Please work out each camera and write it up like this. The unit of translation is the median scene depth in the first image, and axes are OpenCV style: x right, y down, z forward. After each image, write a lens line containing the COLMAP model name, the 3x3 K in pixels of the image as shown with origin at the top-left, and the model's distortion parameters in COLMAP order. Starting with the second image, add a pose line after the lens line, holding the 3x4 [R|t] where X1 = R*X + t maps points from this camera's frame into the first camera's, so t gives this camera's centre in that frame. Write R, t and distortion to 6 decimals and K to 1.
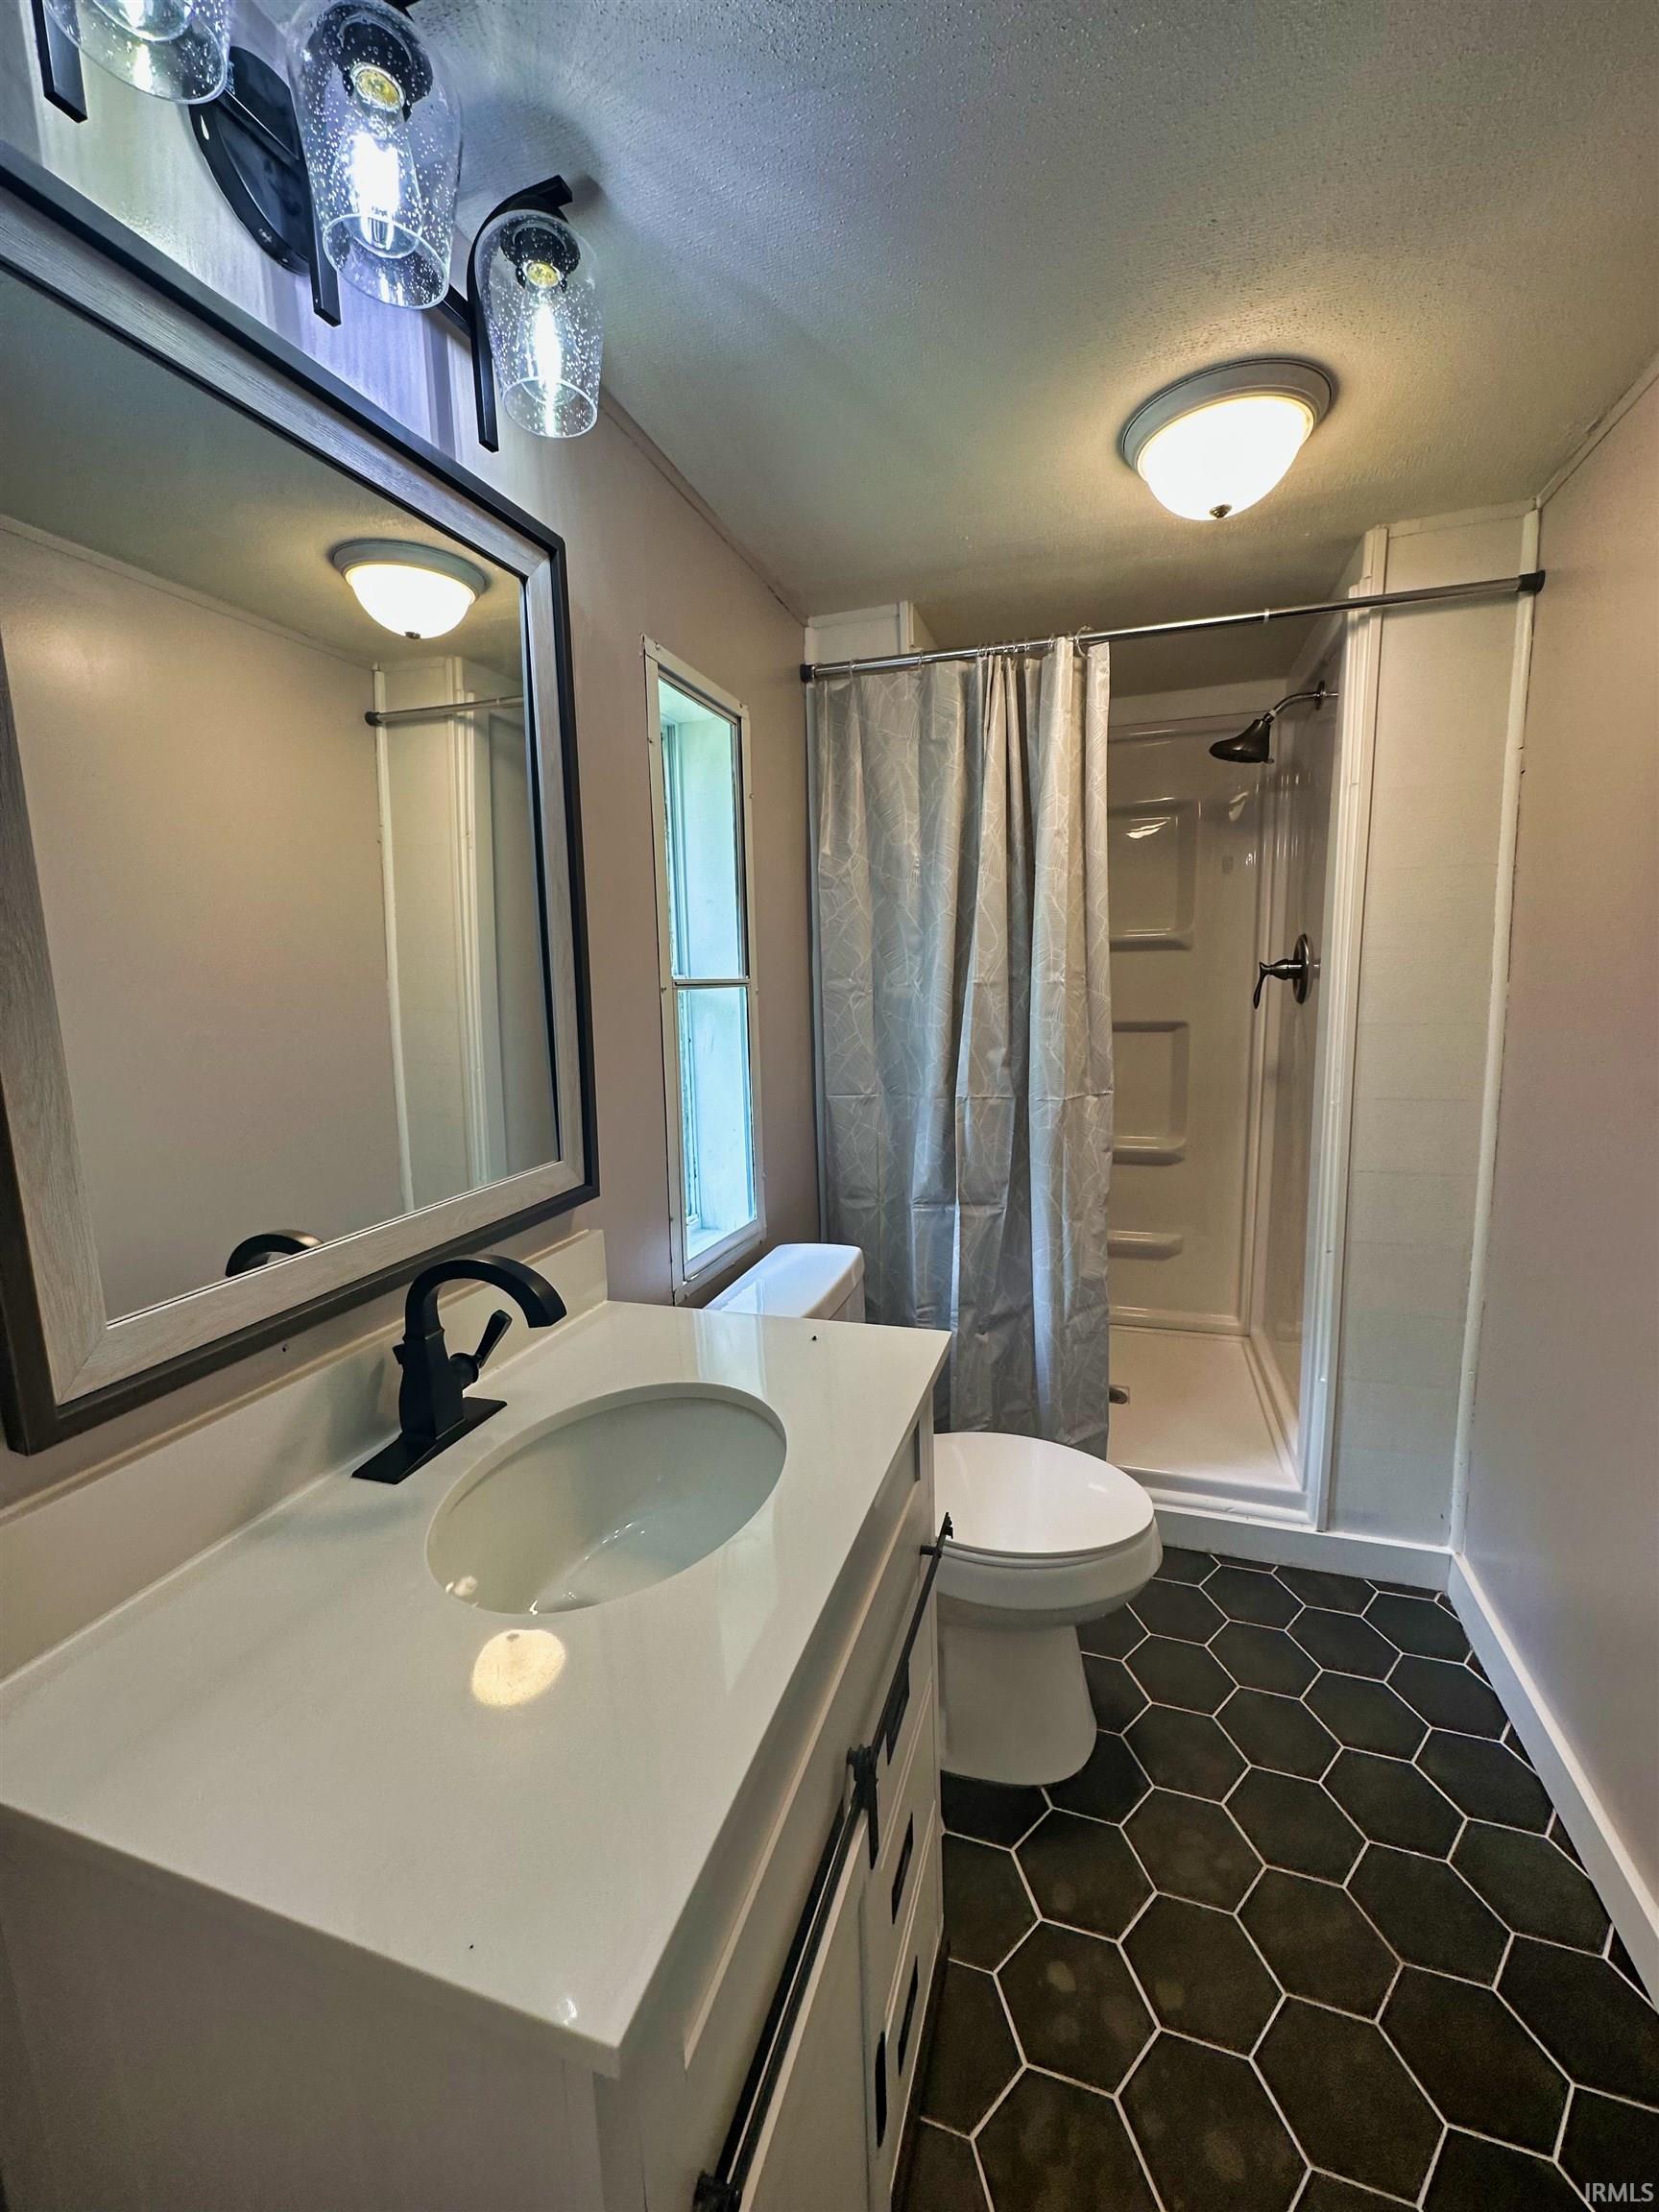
lens RADIAL K [[886.1, 0, 834.0], [0, 886.1, 1103.4], [0, 0, 1]] dist [-0.002940, -0.000378]
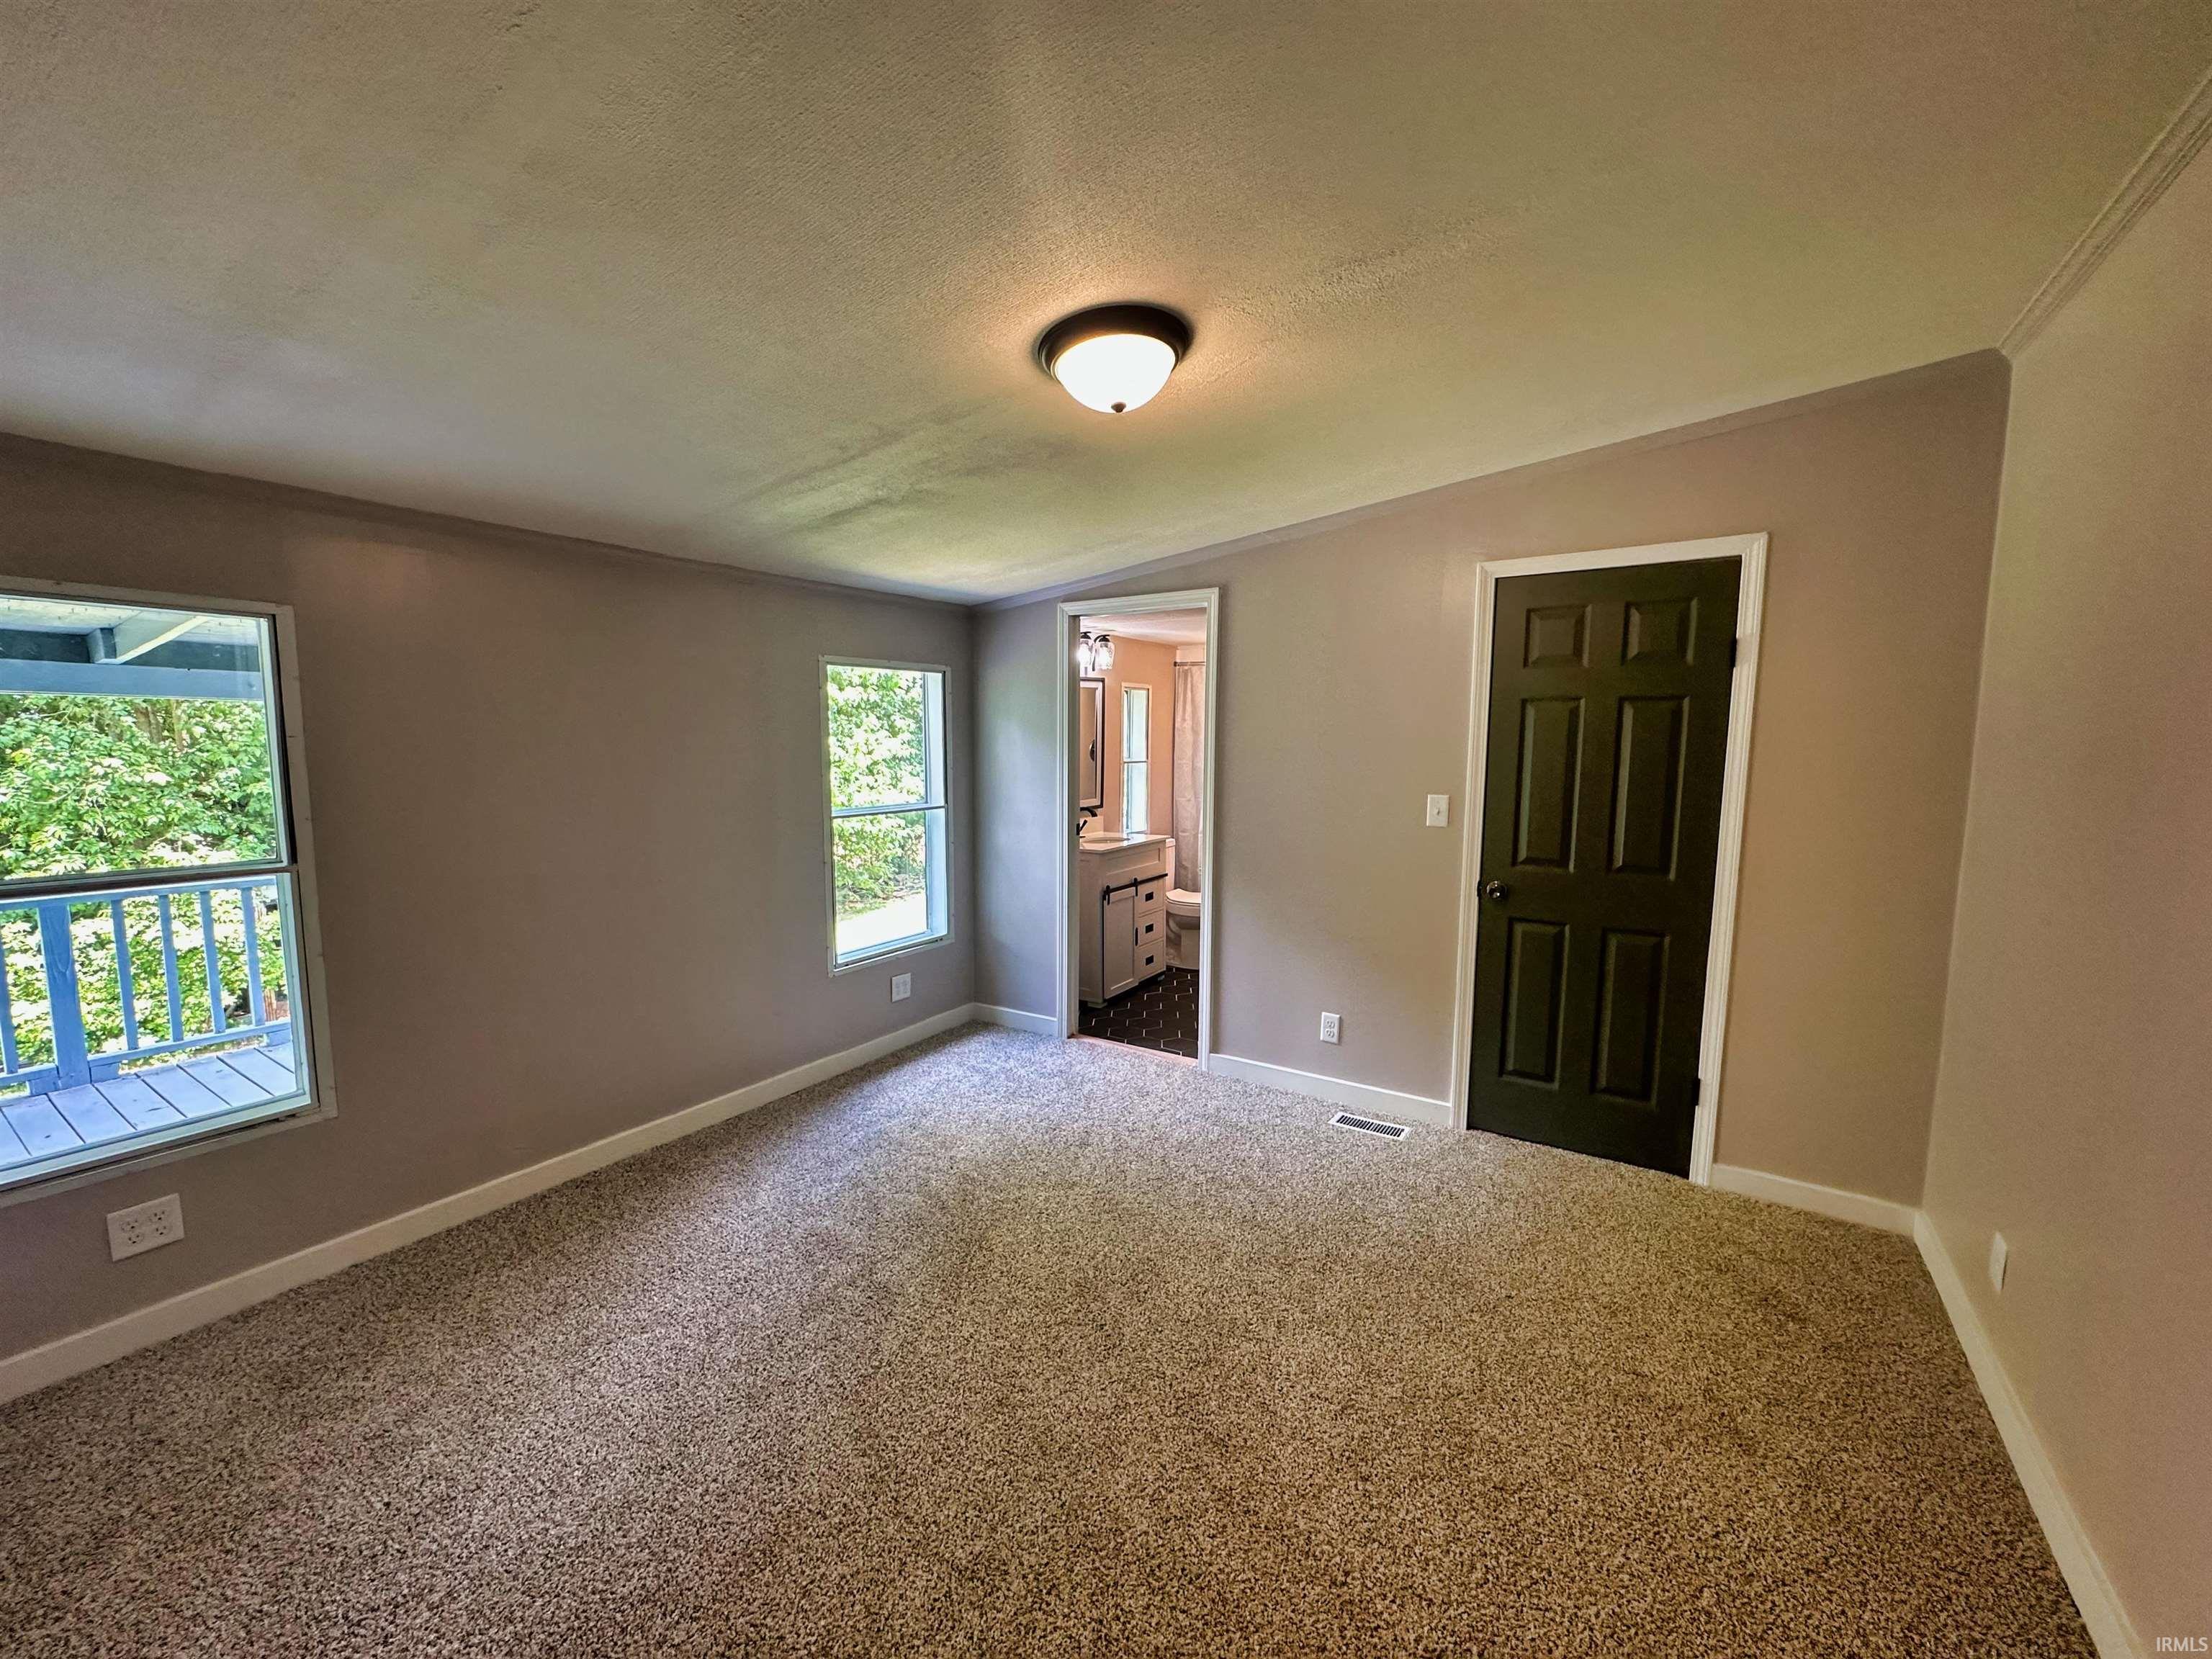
lens RADIAL K [[886.1, 0, 1105.1], [0, 886.1, 830.6], [0, 0, 1]] dist [-0.002940, -0.000378]
pose [[0.966548, 0.056822, -0.250111, 0.628101], [-0.063730, 0.997775, -0.019602, 0.213380], [0.248441, 0.034886, 0.968019, -2.402758]]
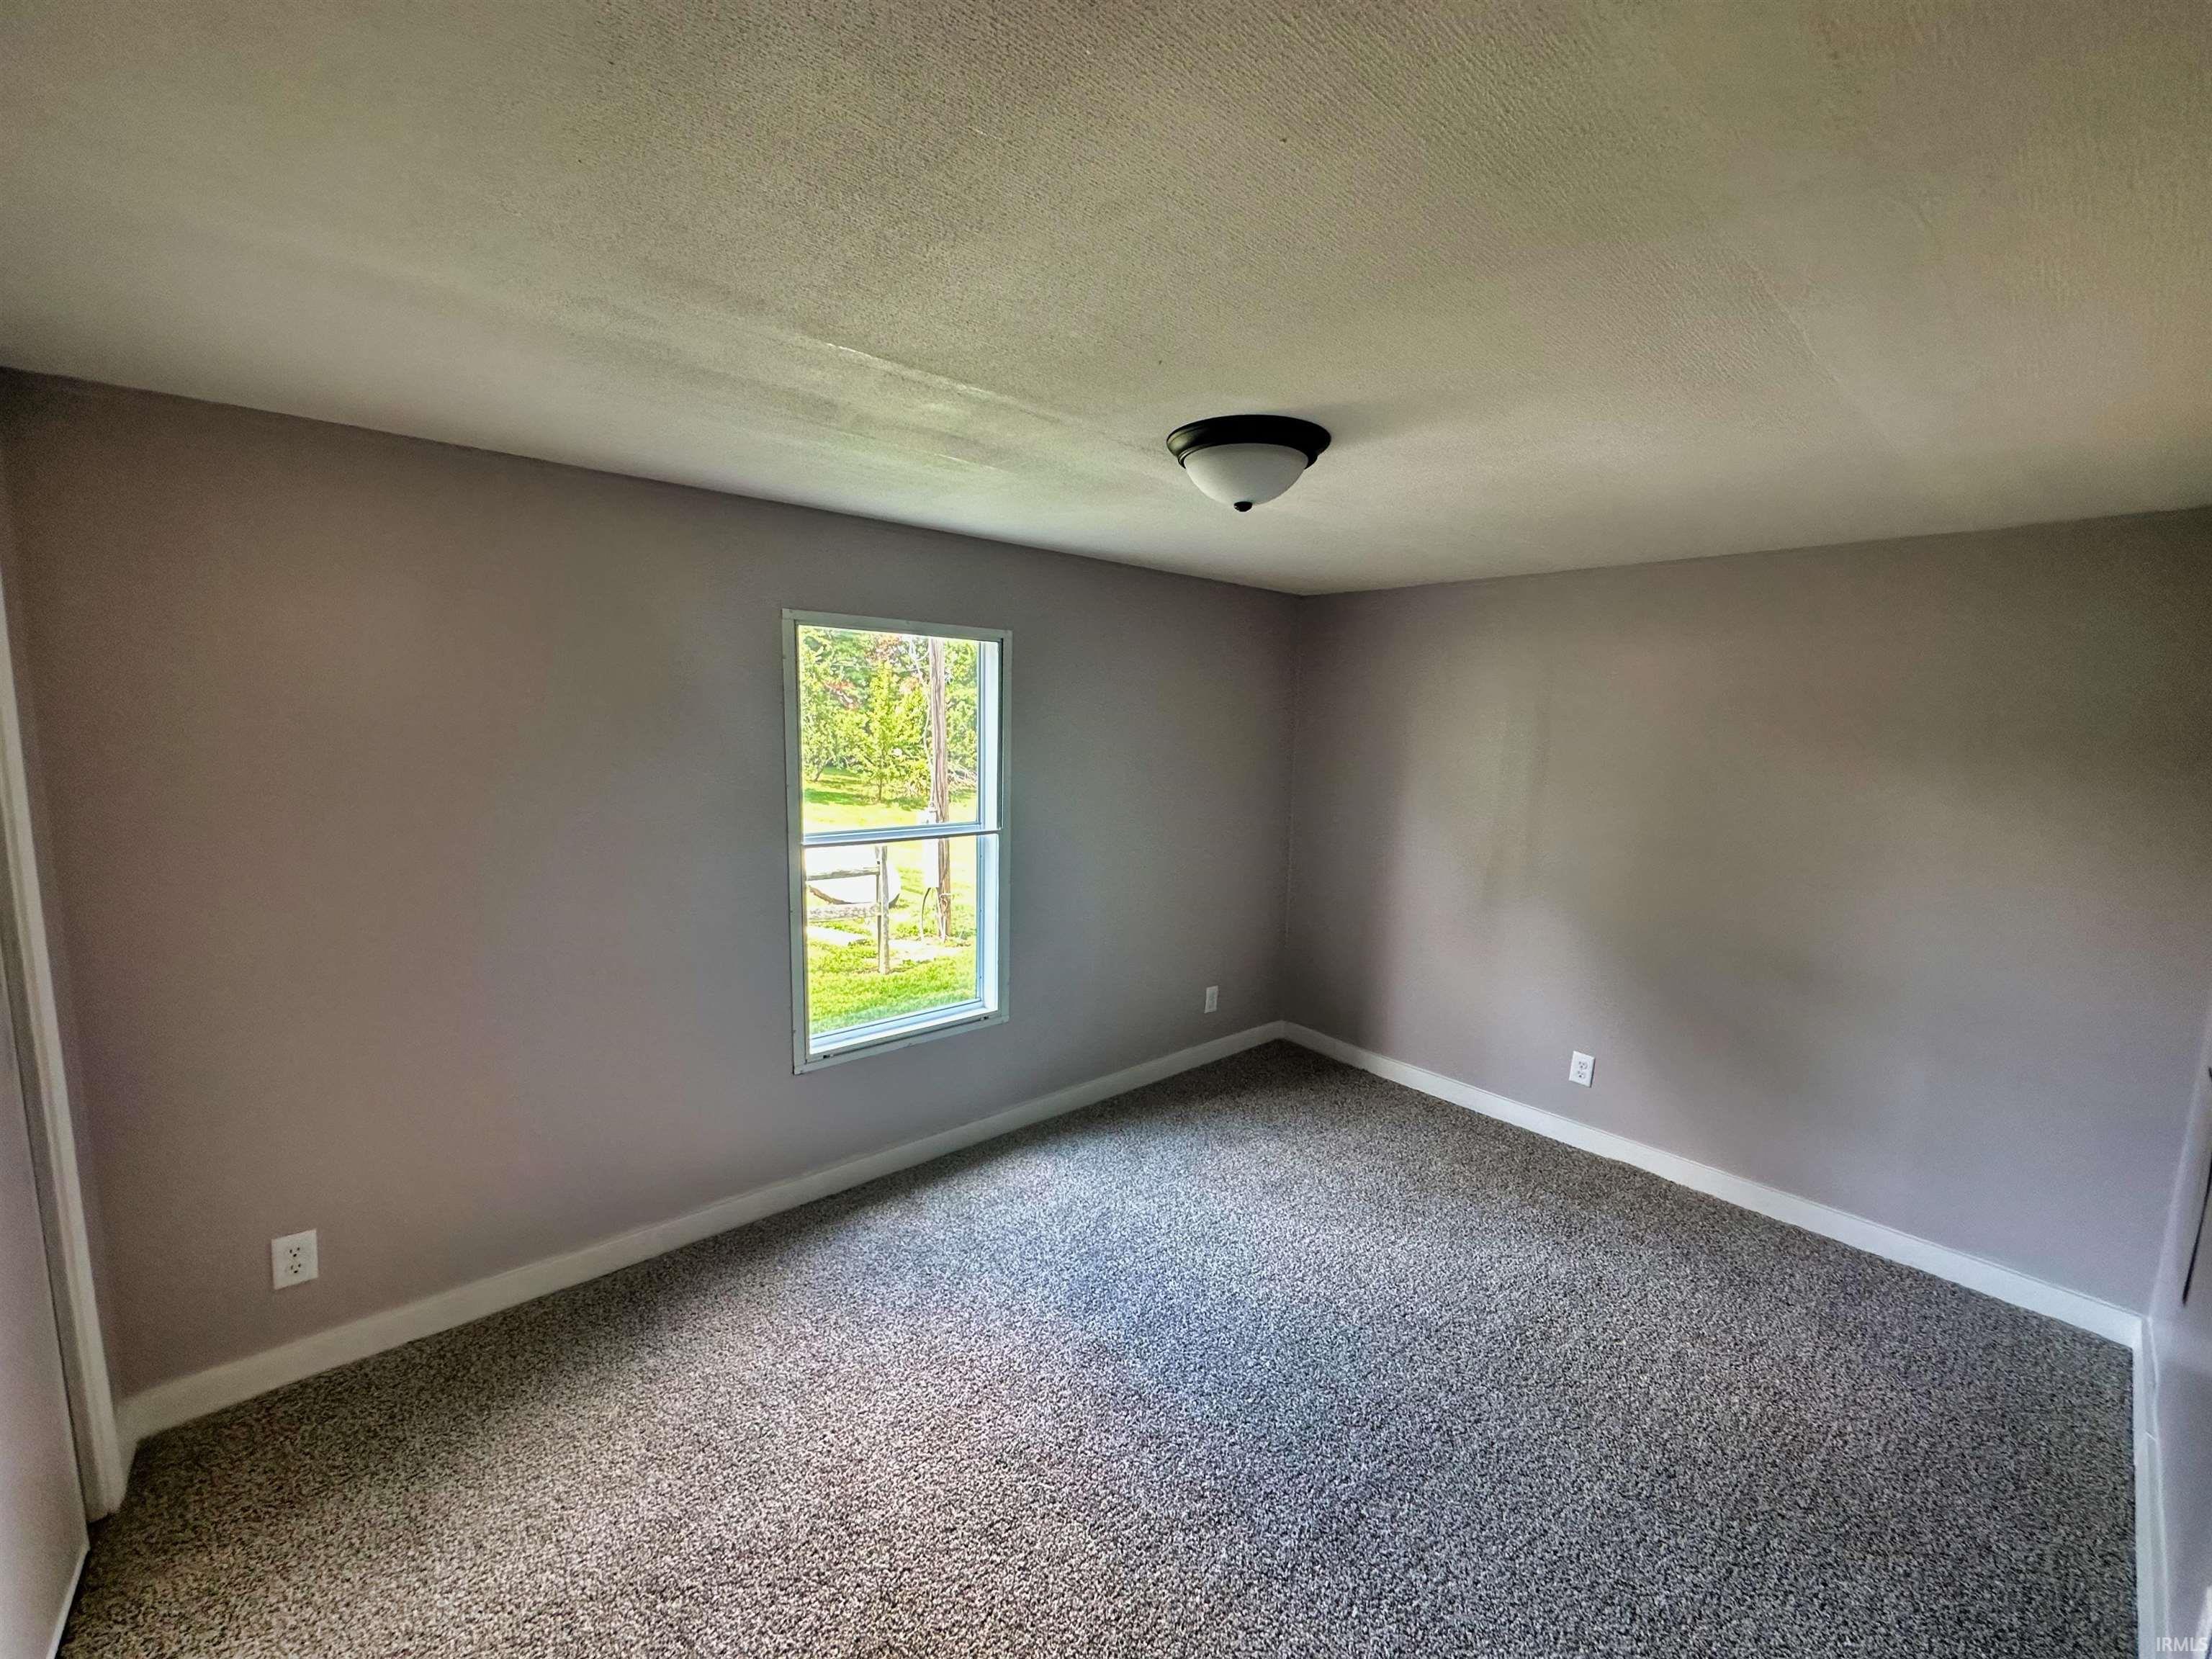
lens RADIAL K [[886.1, 0, 1103.7], [0, 886.1, 838.2], [0, 0, 1]] dist [-0.002940, -0.000378]
pose [[0.865372, 0.114614, -0.487848, 0.604684], [-0.117449, 0.992767, 0.024901, 0.066595], [0.487173, 0.035748, 0.872573, -1.519803]]
